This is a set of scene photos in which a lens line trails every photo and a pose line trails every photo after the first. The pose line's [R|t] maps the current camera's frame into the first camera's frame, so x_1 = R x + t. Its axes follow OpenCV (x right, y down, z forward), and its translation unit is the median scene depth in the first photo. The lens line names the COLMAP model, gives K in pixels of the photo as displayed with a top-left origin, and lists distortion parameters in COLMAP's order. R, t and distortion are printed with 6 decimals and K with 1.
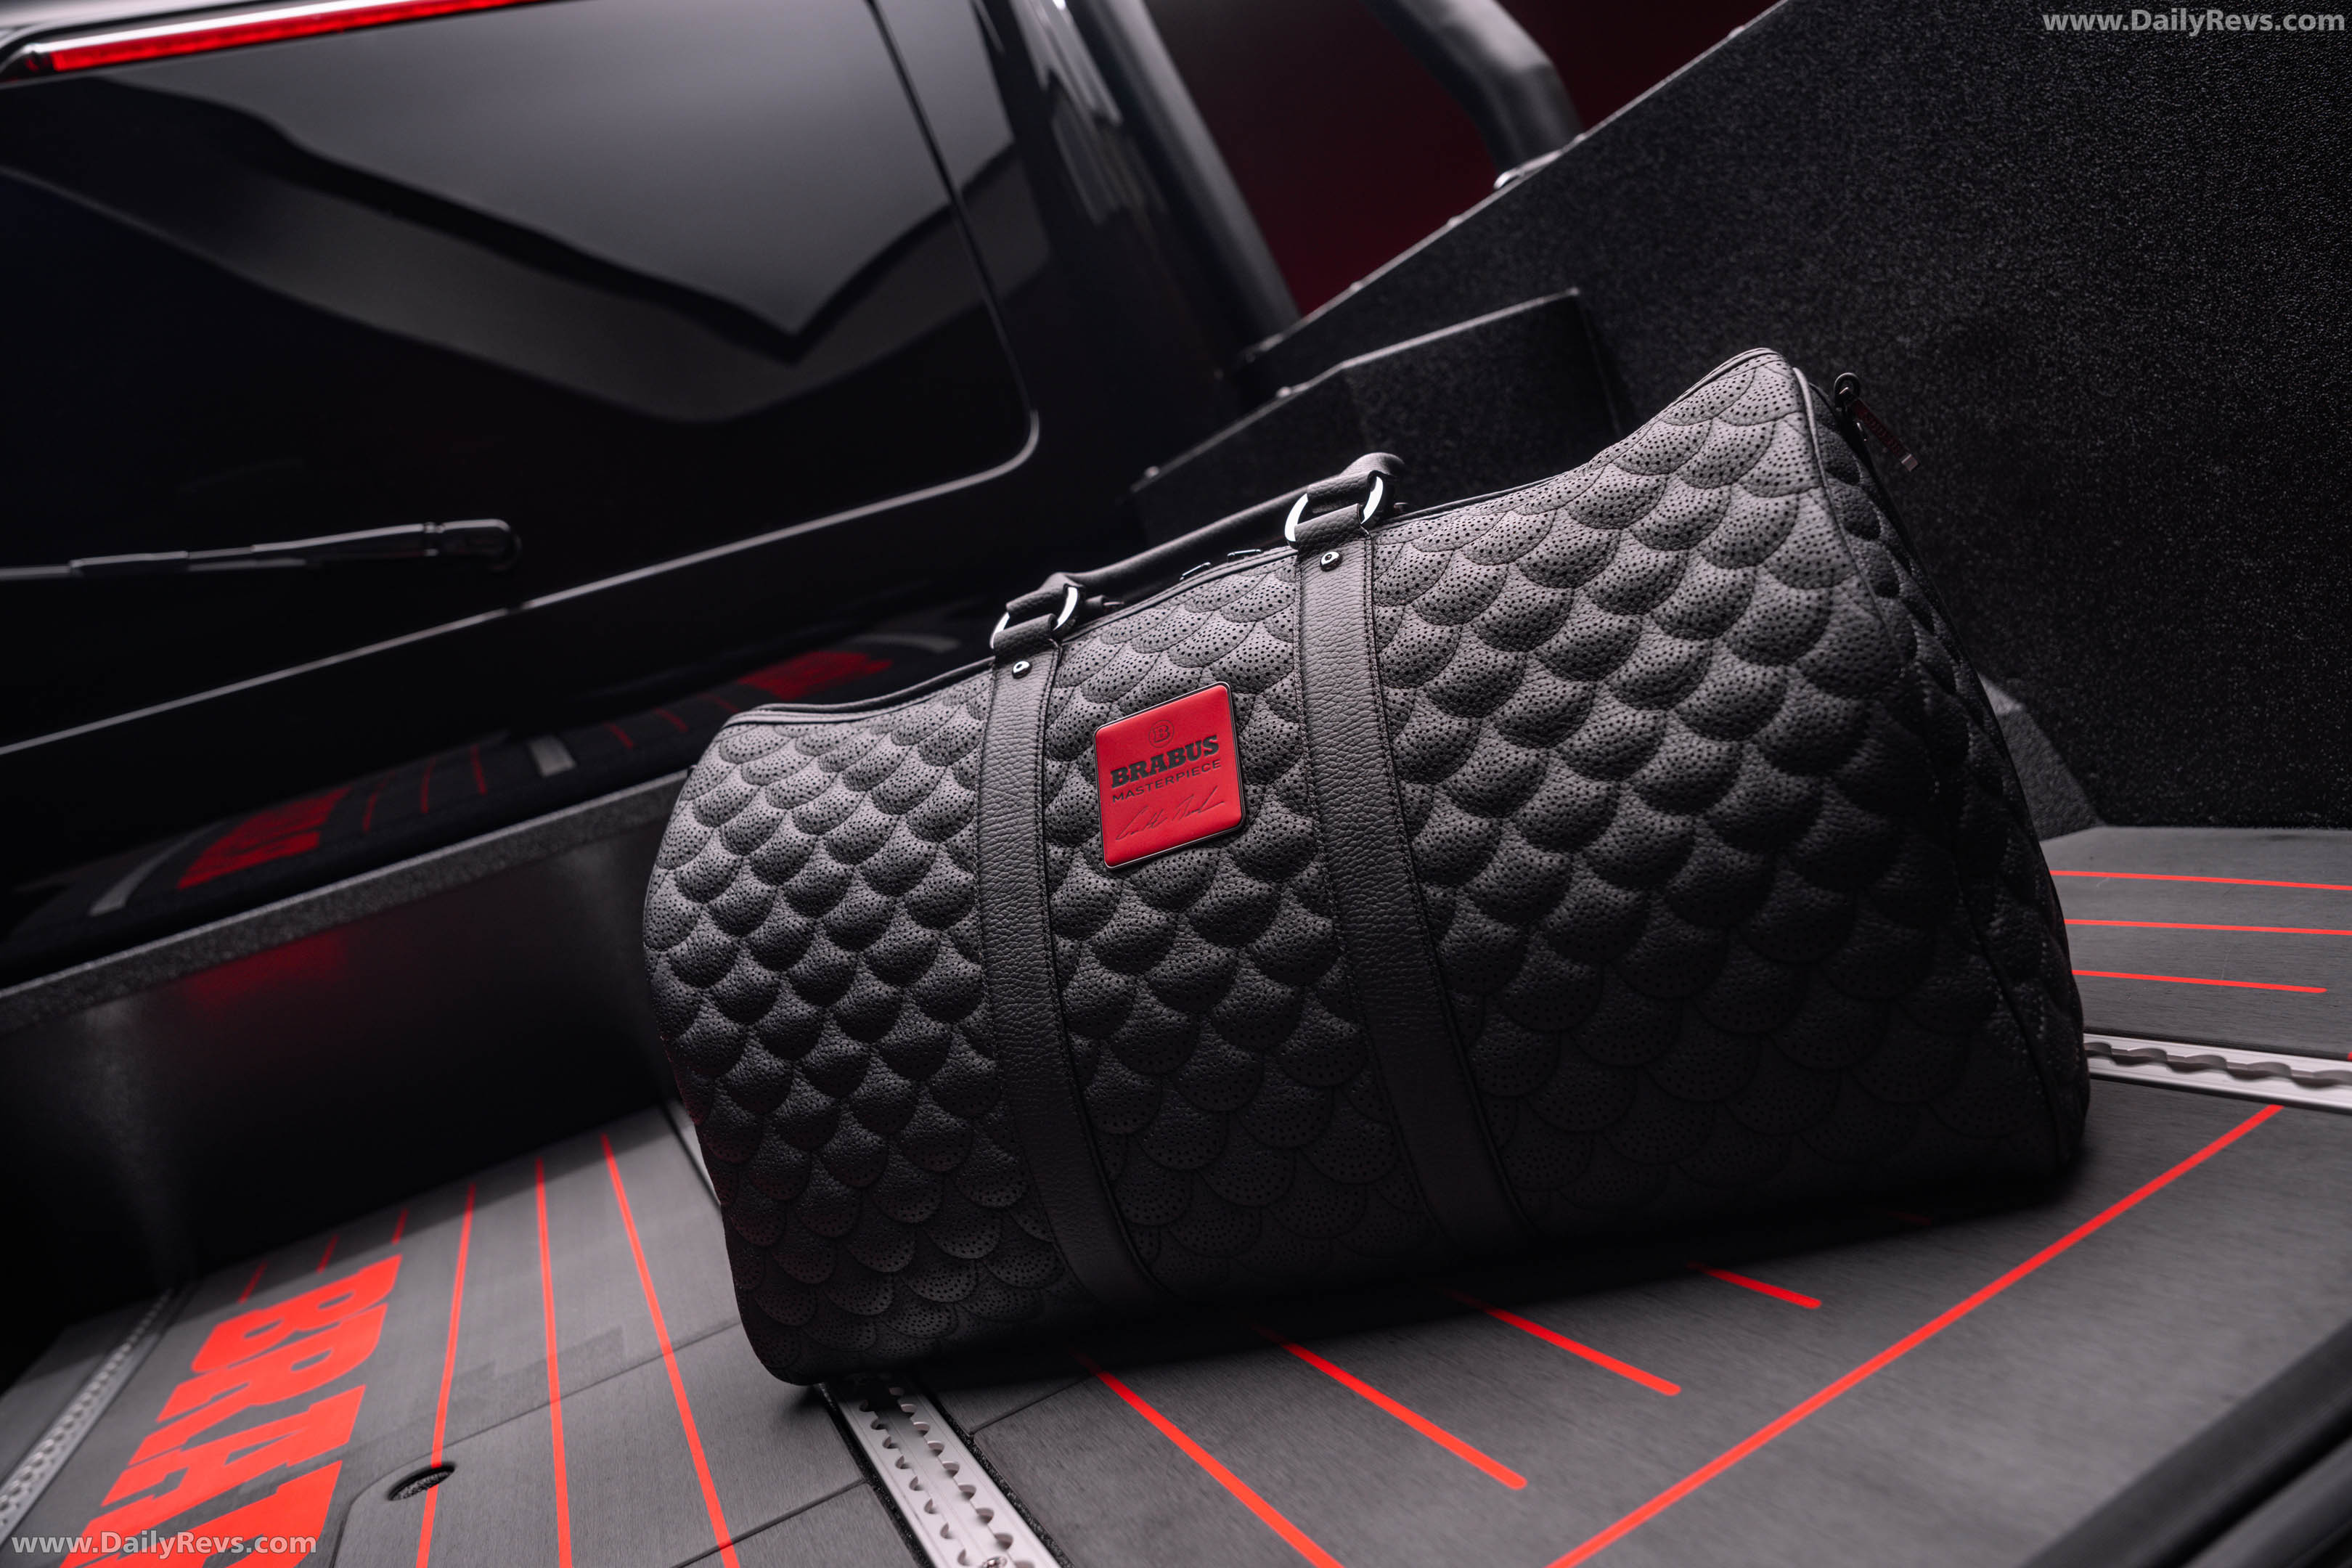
lens RADIAL K [[1557.2, 0, 1176.0], [0, 1557.2, 784.0], [0, 0, 1]] dist [-0.180882, 0.123784]
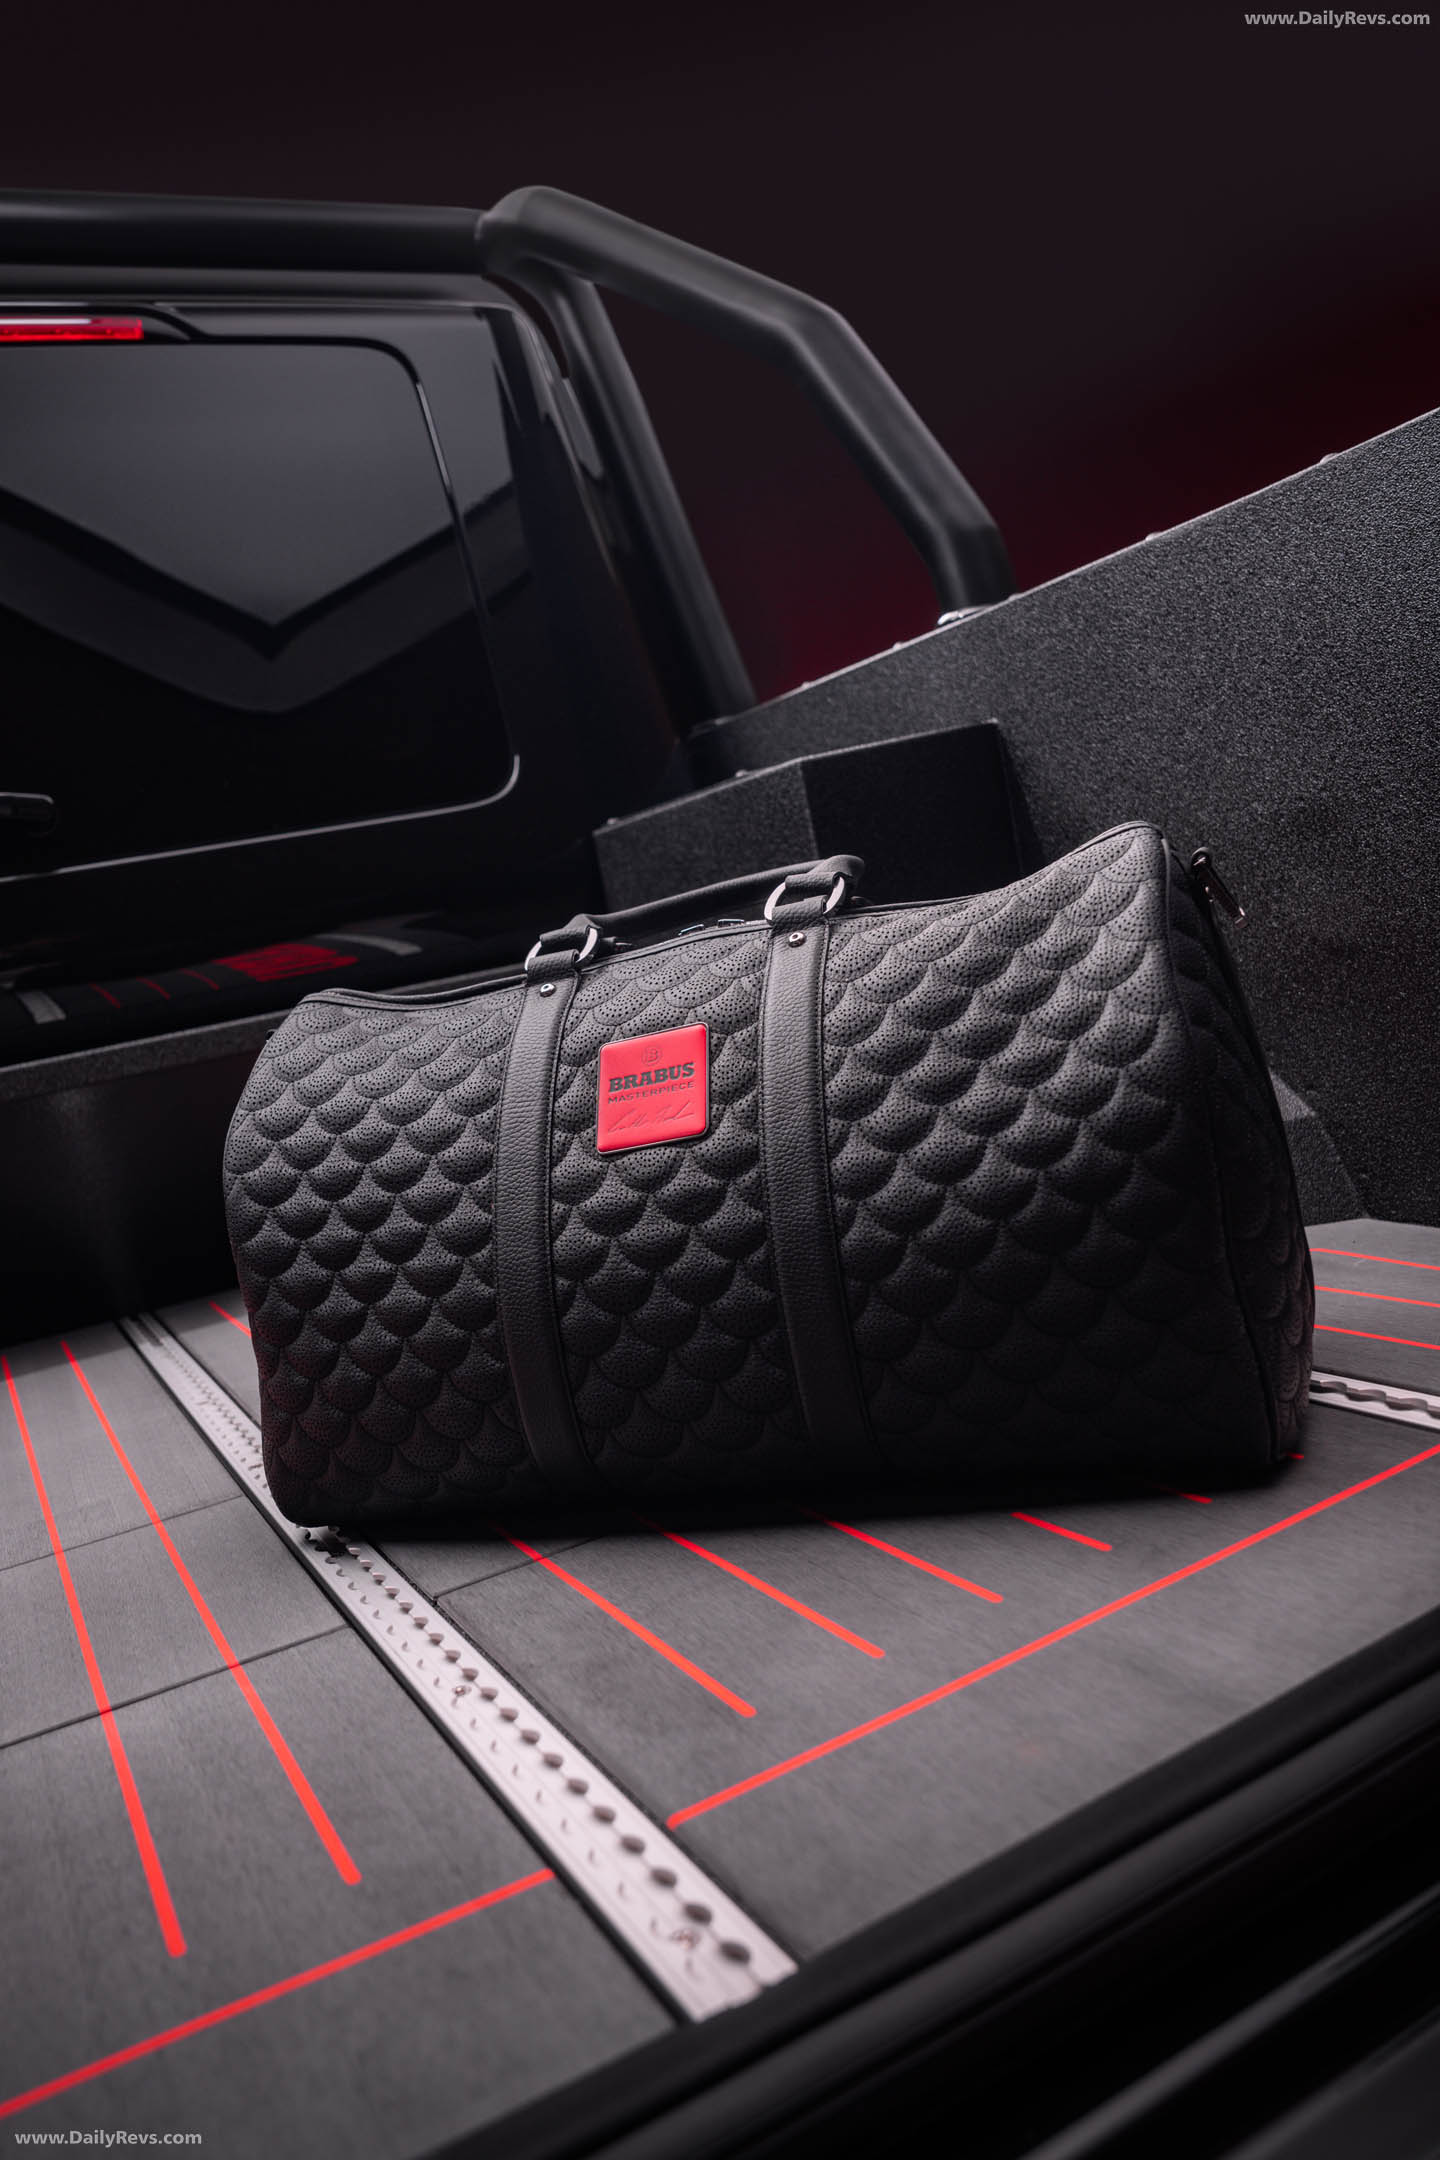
lens RADIAL K [[1430.1, 0, 720.0], [0, 1430.1, 1080.0], [0, 0, 1]] dist [-0.180882, 0.123784]
pose [[0.986543, 0.122918, 0.107812, -0.076871], [-0.121203, 0.992376, -0.022346, 0.006428], [-0.109736, 0.008978, 0.993920, -0.155411]]
